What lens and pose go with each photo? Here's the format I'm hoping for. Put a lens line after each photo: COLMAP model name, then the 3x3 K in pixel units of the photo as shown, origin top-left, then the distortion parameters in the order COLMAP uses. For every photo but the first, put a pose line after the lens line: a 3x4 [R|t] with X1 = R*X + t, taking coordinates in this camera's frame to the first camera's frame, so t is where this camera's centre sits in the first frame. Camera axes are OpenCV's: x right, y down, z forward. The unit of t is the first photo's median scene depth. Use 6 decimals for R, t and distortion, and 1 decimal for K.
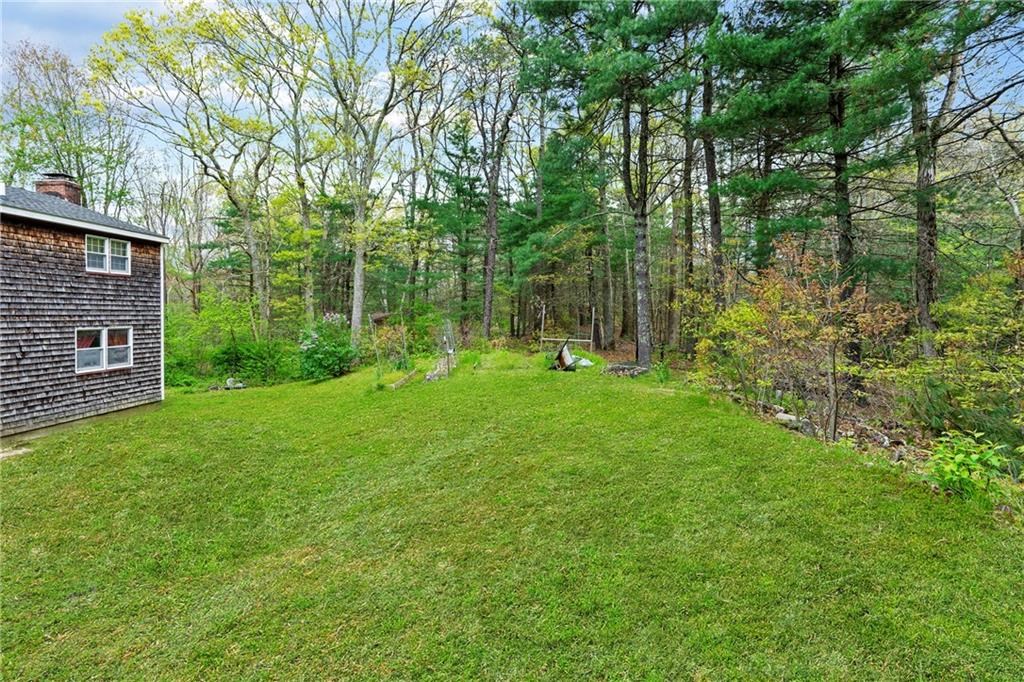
lens RADIAL K [[480.2, 0, 513.6], [0, 480.2, 326.6], [0, 0, 1]] dist [-0.001252, -0.000086]
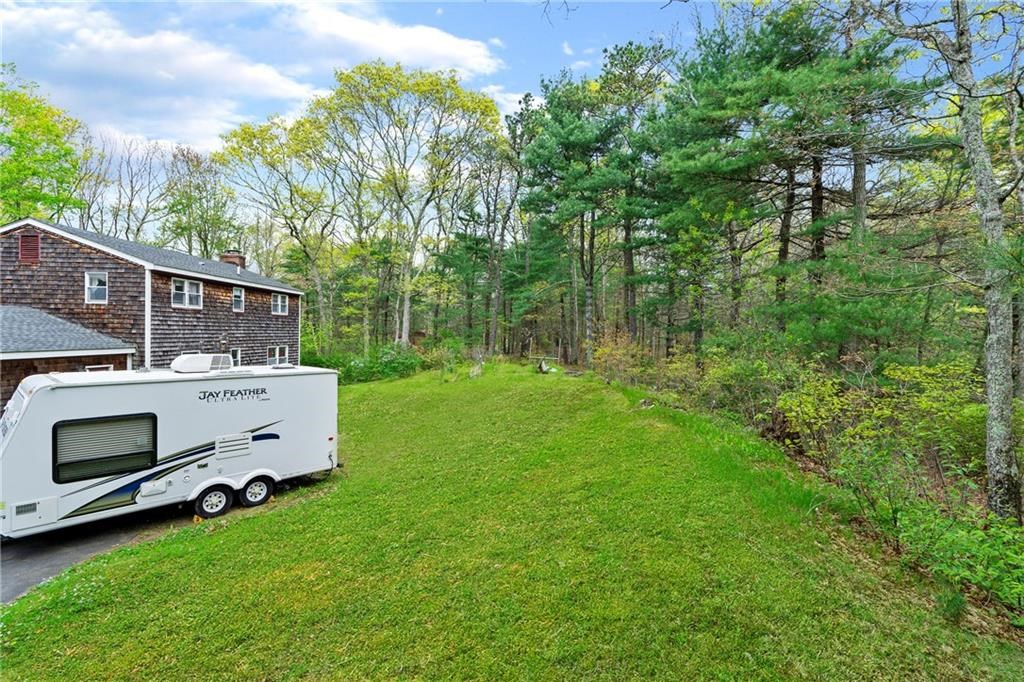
lens RADIAL K [[421.0, 0, 512.0], [0, 421.0, 341.0], [0, 0, 1]] dist [-0.000042, 0.000002]
pose [[0.999480, 0.017371, 0.027161, -0.053865], [-0.017127, 0.999811, -0.009199, -0.018232], [-0.027316, 0.008730, 0.999589, -0.571497]]
